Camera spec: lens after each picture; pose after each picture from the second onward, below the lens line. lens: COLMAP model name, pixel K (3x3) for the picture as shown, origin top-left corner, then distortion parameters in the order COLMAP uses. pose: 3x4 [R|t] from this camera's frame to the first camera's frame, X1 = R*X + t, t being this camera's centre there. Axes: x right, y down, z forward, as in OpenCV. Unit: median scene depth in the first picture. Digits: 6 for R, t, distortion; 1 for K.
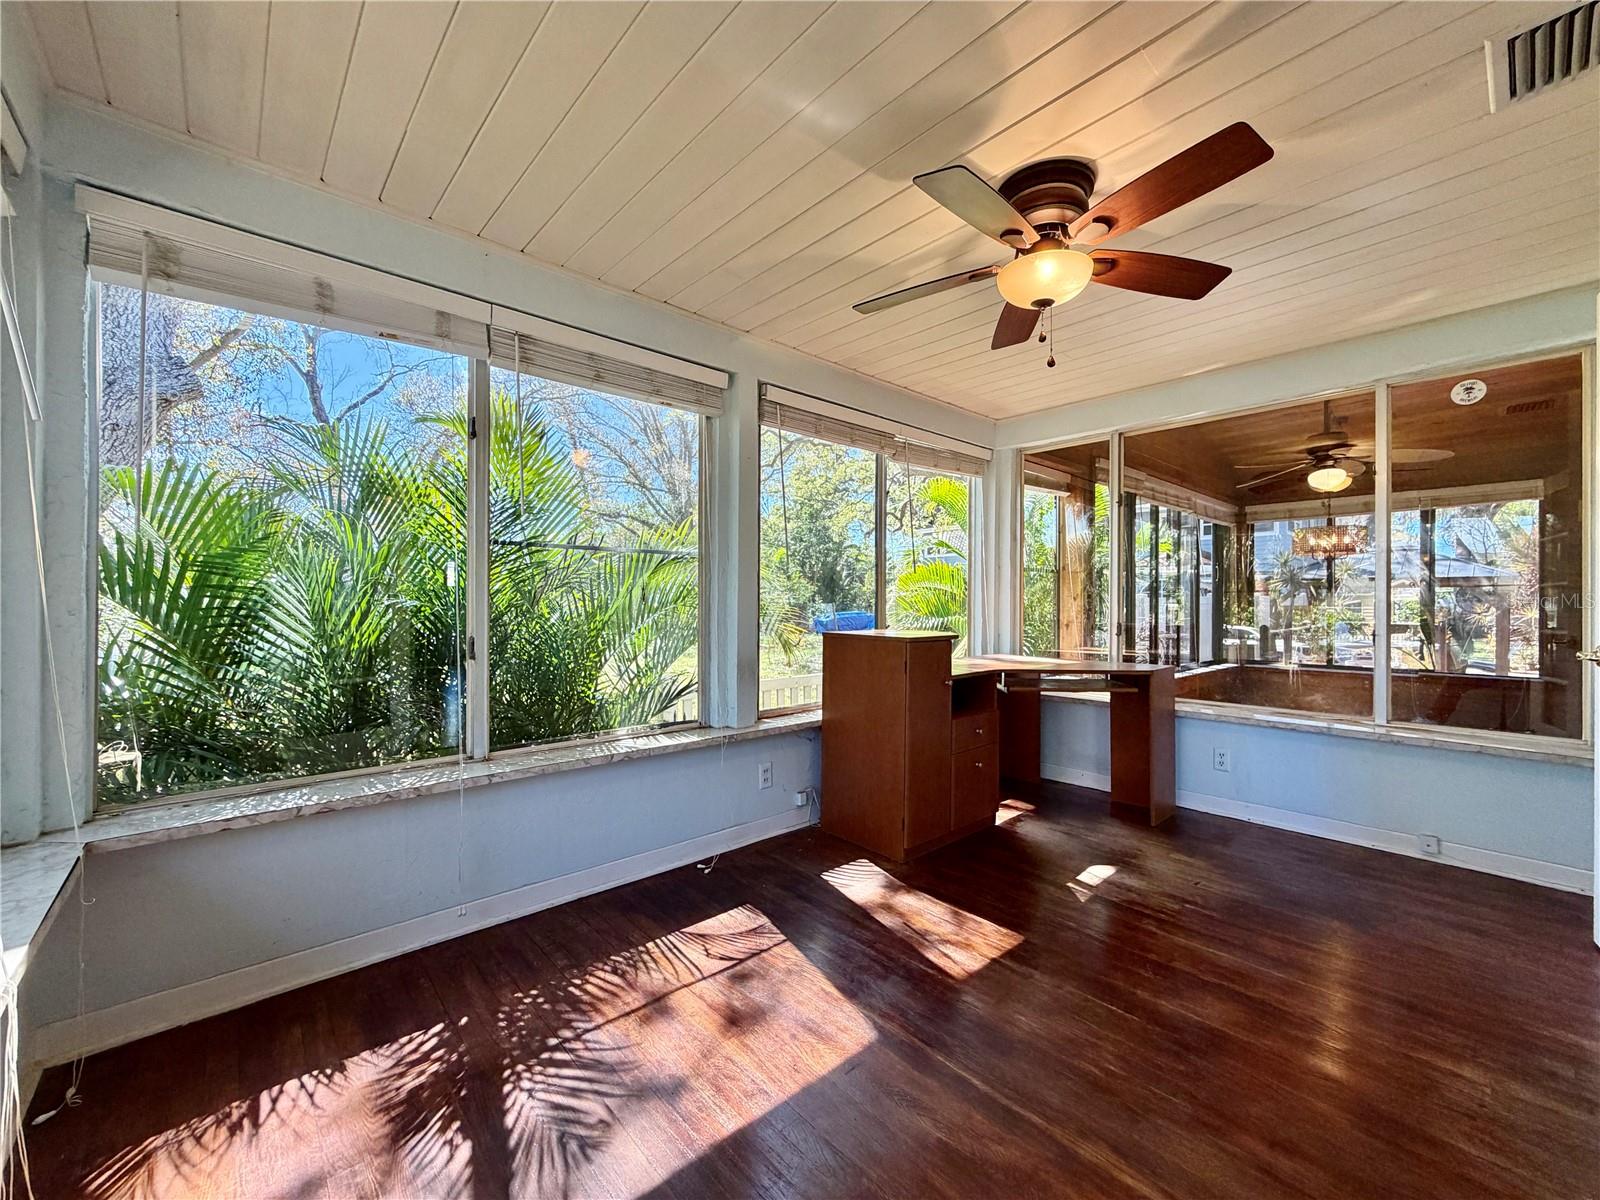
lens RADIAL K [[638.8, 0, 801.4], [0, 638.8, 600.8], [0, 0, 1]] dist [0.001945, 0.000048]
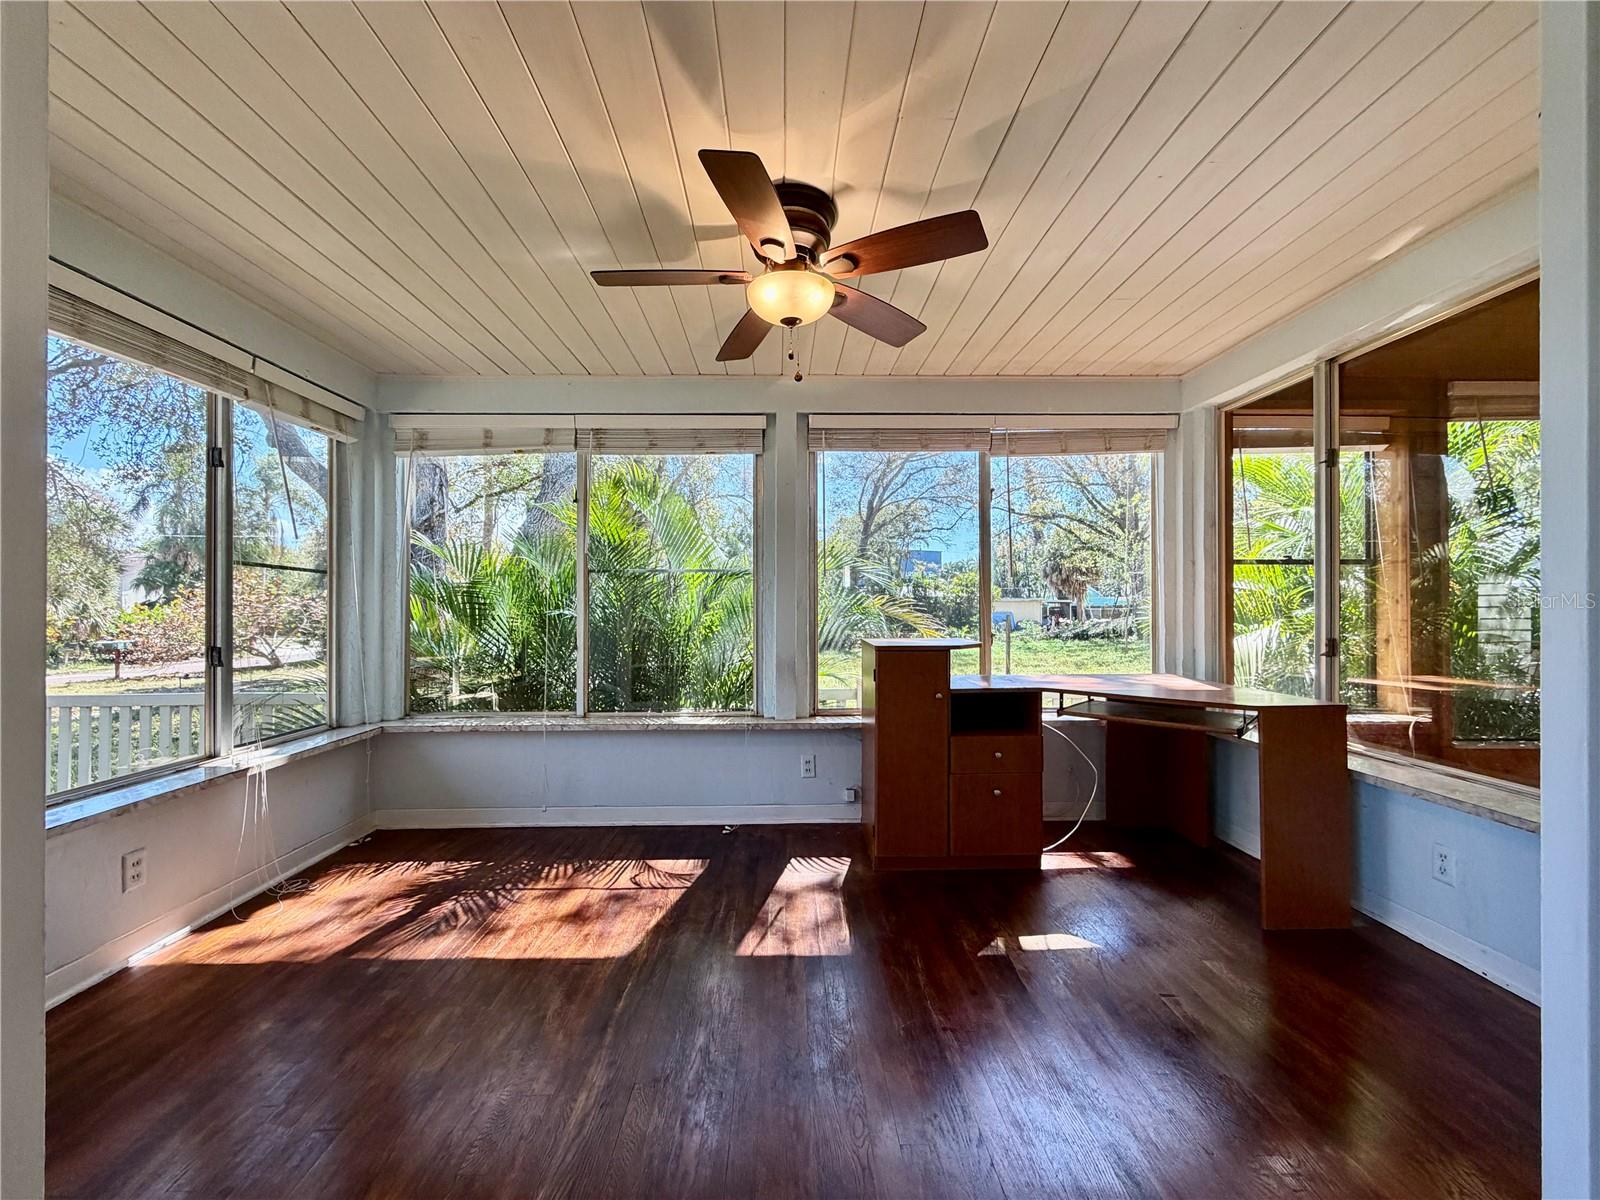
lens RADIAL K [[638.8, 0, 790.4], [0, 638.8, 600.4], [0, 0, 1]] dist [0.001945, 0.000048]
pose [[0.758369, -0.012316, -0.651709, 0.894386], [0.007542, 0.999920, -0.010121, -0.005879], [0.651782, 0.002760, 0.758402, 0.189574]]
